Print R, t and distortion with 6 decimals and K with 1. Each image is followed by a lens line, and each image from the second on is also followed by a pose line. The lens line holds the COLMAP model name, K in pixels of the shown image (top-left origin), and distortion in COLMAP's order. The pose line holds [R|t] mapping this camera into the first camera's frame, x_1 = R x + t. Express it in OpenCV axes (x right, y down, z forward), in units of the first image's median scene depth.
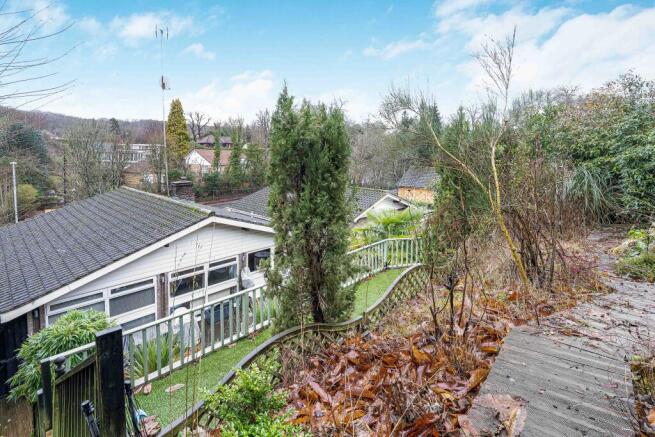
lens RADIAL K [[296.4, 0, 326.3], [0, 296.4, 212.9], [0, 0, 1]] dist [-0.003195, -0.000164]
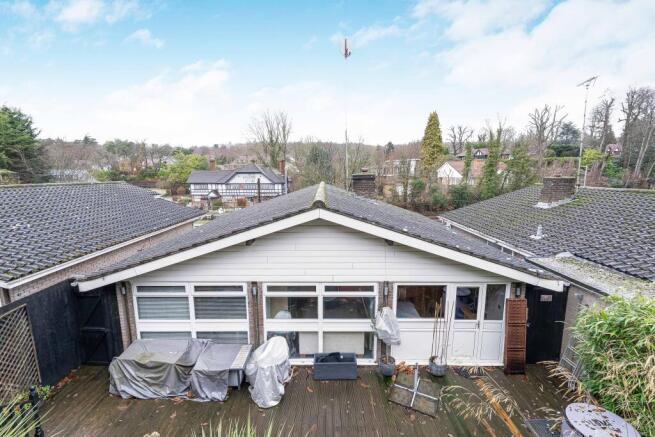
lens RADIAL K [[296.4, 0, 326.3], [0, 296.4, 212.9], [0, 0, 1]] dist [-0.003195, -0.000164]
pose [[0.668642, 0.076105, -0.739680, 0.068896], [-0.121708, 0.992534, -0.007899, 0.020881], [0.733557, 0.095307, 0.672912, 0.545784]]
